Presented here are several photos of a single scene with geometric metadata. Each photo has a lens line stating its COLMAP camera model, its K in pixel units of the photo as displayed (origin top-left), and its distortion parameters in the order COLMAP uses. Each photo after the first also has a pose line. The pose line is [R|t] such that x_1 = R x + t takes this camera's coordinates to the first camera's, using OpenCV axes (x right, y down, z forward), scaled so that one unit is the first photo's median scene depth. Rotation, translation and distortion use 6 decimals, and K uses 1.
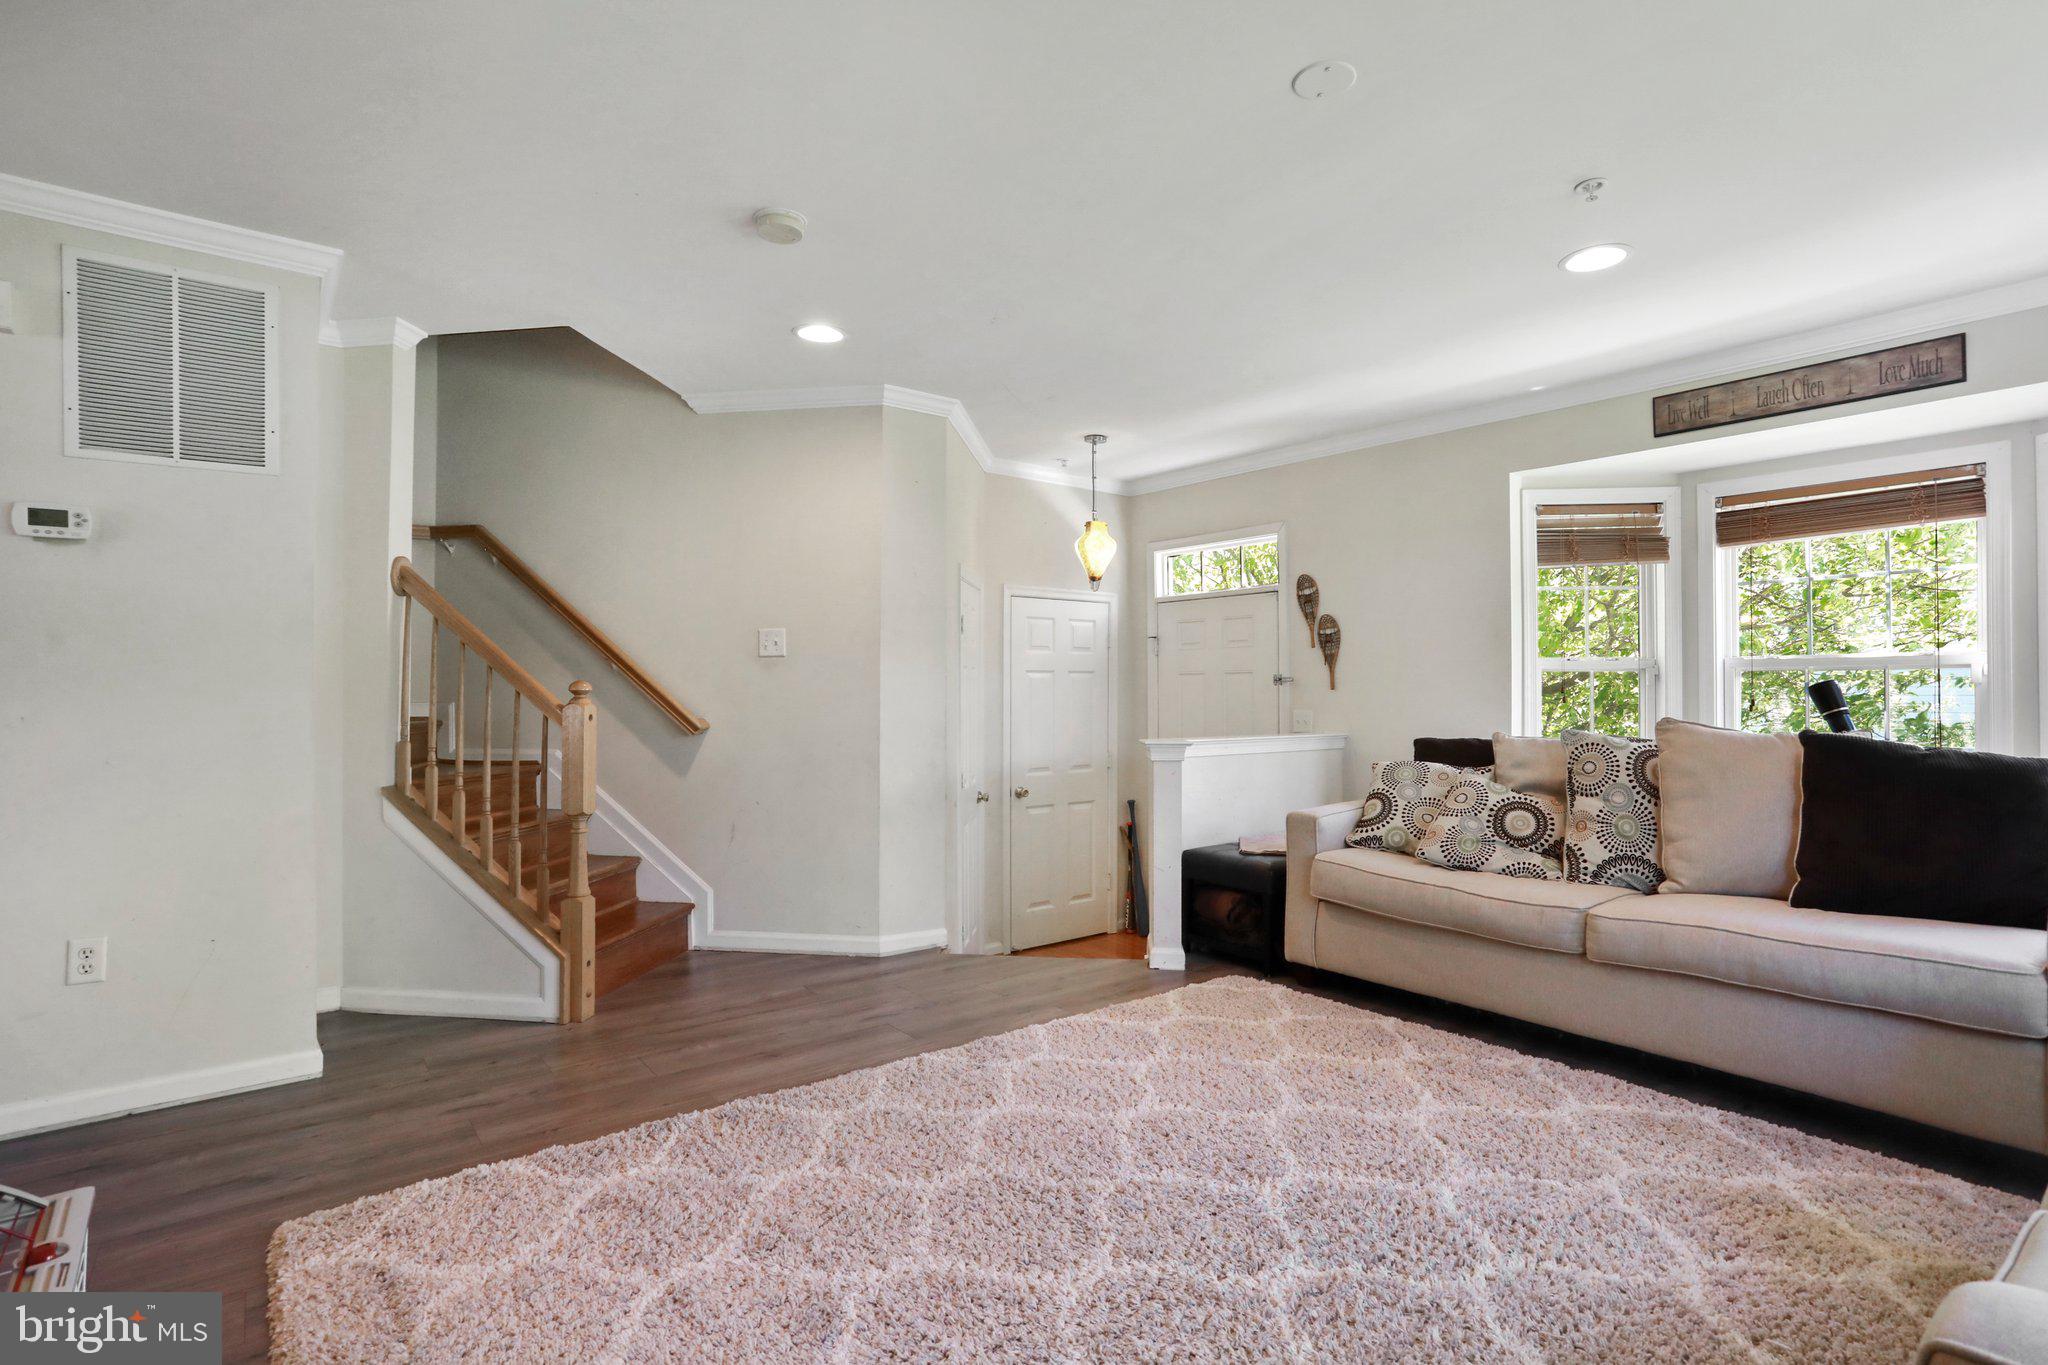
lens RADIAL K [[996.7, 0, 1024.0], [0, 996.7, 682.5], [0, 0, 1]] dist [-0.060159, 0.017946]
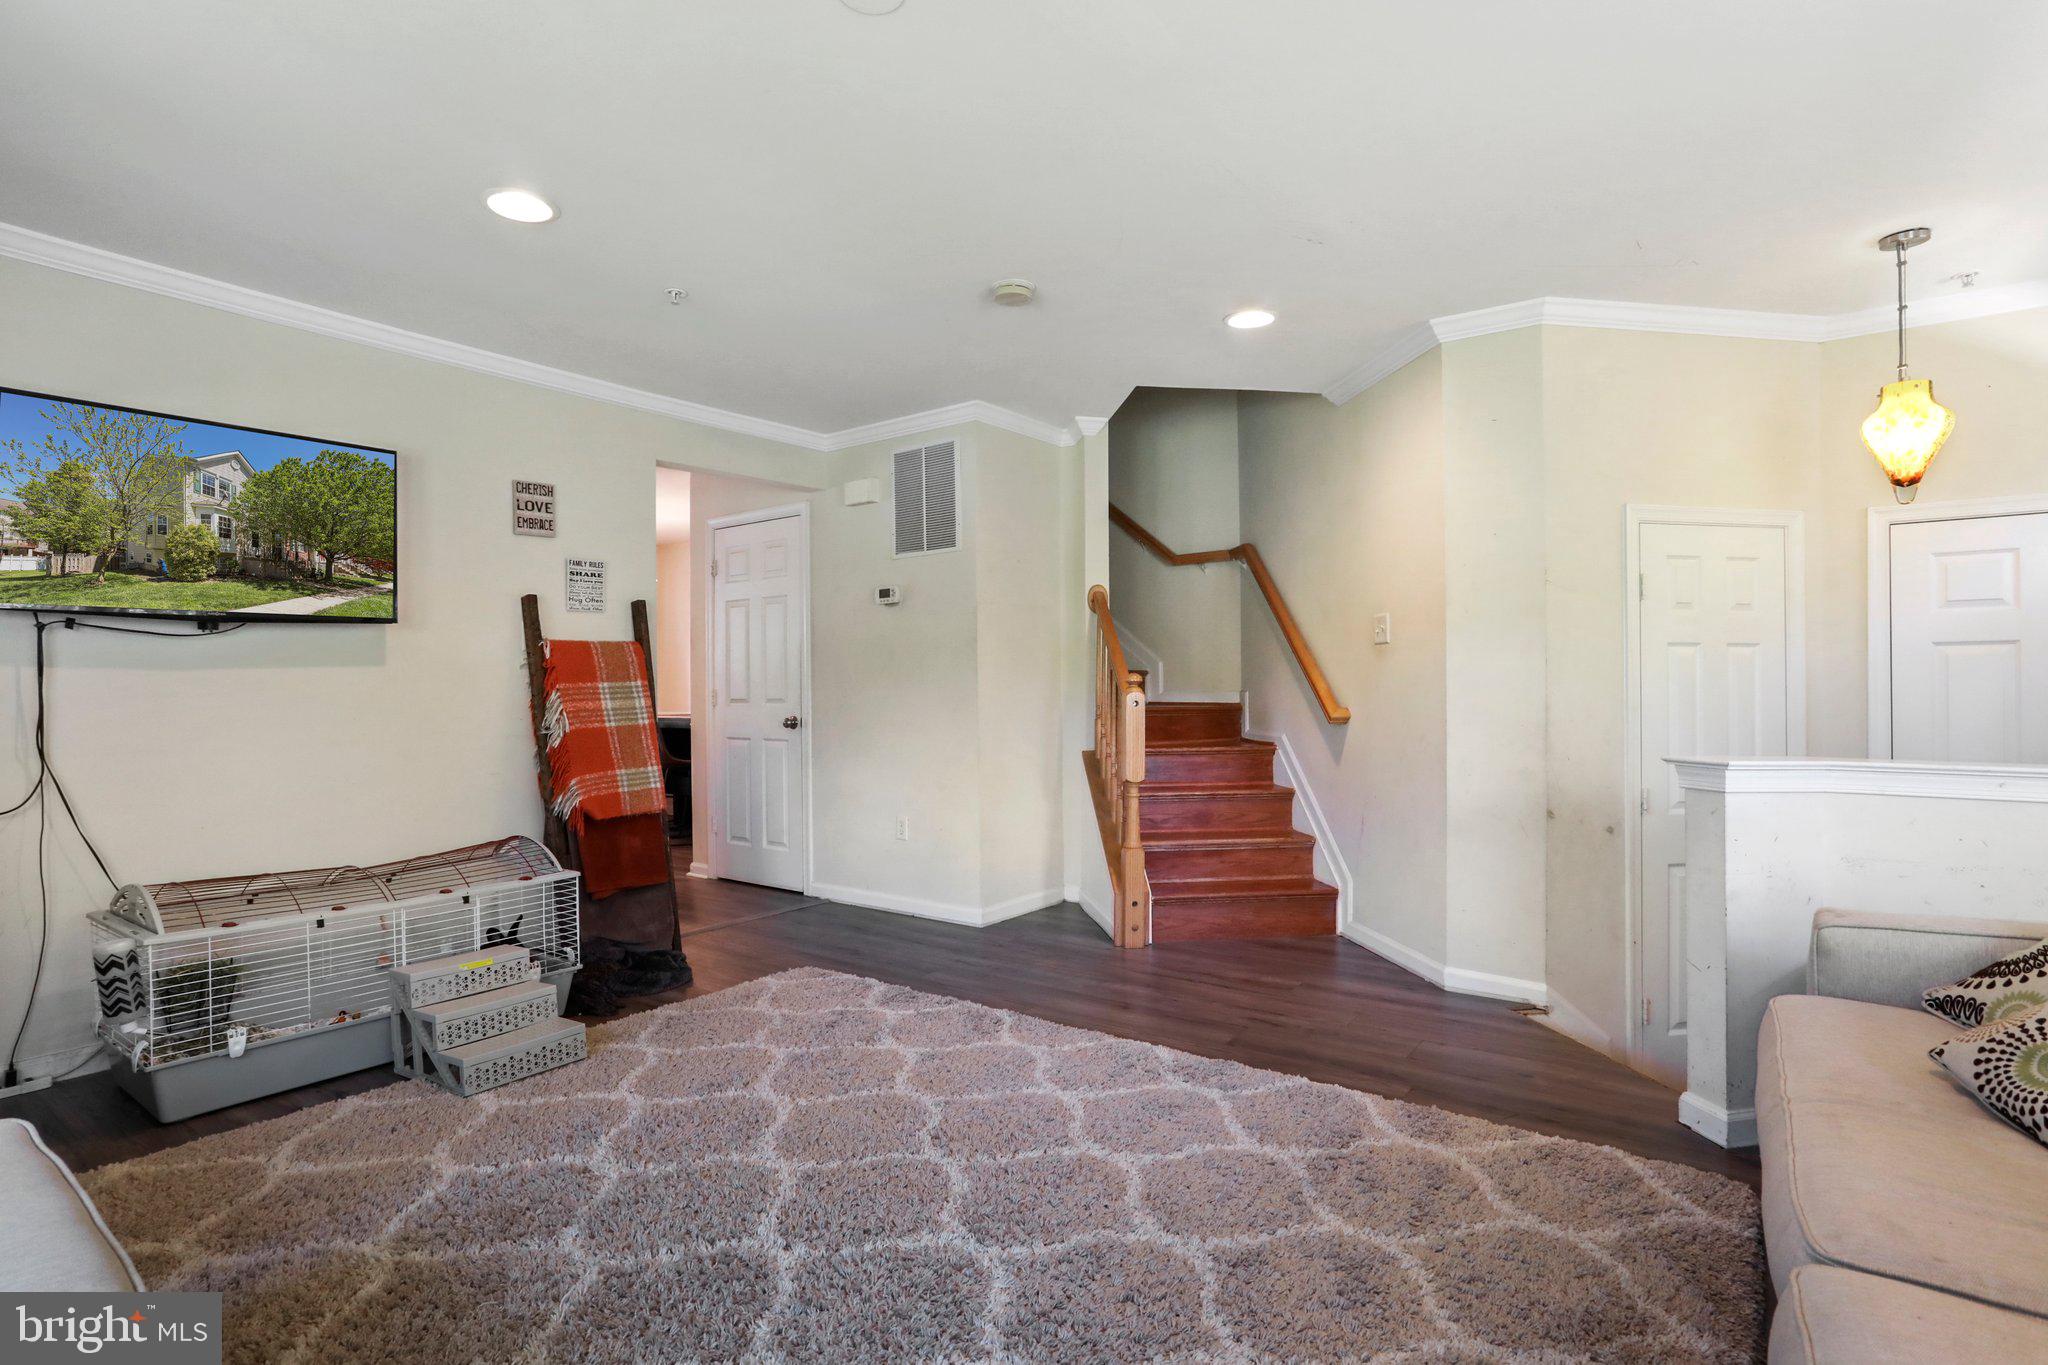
lens RADIAL K [[996.7, 0, 1024.0], [0, 996.7, 682.5], [0, 0, 1]] dist [-0.060159, 0.017946]
pose [[0.267554, -0.008353, -0.963507, 0.602032], [0.013913, 0.999892, -0.004805, 0.012234], [0.963442, -0.012119, 0.267642, 0.450053]]
